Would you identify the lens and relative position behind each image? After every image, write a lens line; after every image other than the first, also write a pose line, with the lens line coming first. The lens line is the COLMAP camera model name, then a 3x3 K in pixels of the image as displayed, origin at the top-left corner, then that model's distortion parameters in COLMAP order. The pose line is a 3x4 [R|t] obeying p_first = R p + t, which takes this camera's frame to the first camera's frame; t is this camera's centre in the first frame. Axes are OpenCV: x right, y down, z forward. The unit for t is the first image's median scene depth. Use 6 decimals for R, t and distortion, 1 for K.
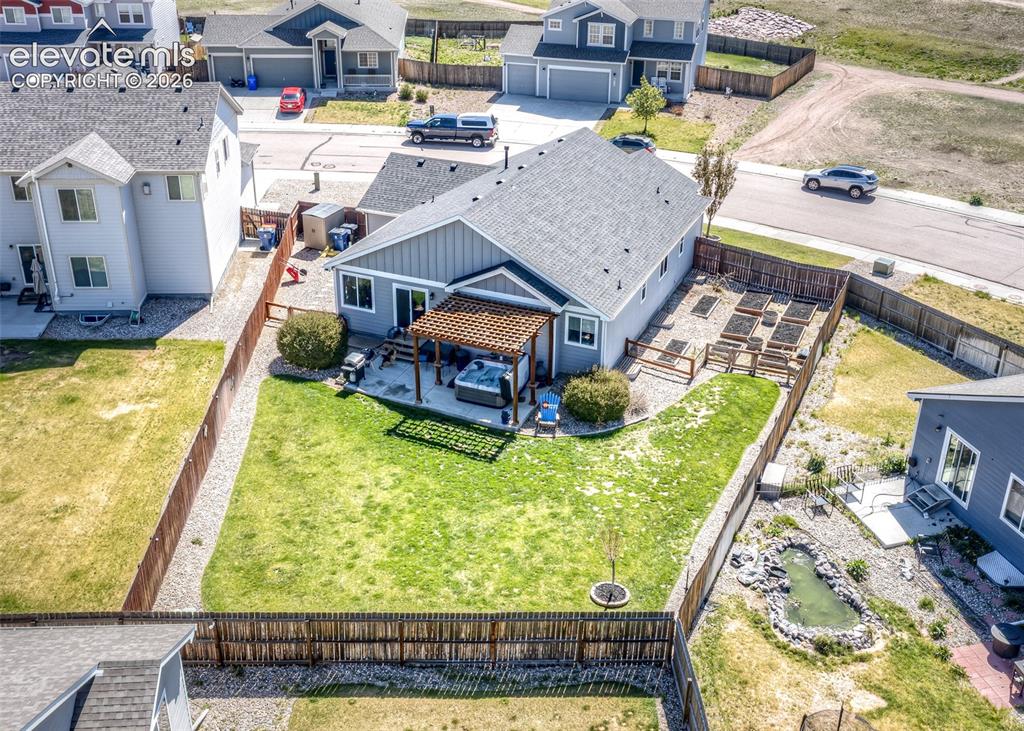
lens RADIAL K [[1102.0, 0, 596.9], [0, 1102.0, 367.7], [0, 0, 1]] dist [0.002161, 0.005693]
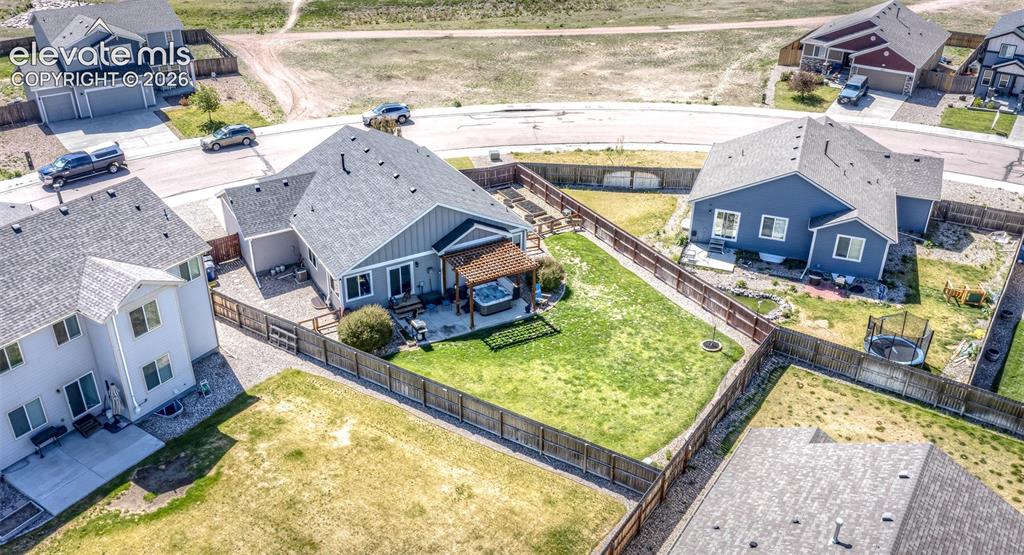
lens RADIAL K [[824.3, 0, 512.0], [0, 824.3, 277.5], [0, 0, 1]] dist [-0.002895, 0.008433]
pose [[0.610064, -0.404036, 0.681598, -0.793859], [0.348485, 0.909375, 0.227146, -0.244392], [-0.711604, 0.098953, 0.695578, 0.174454]]
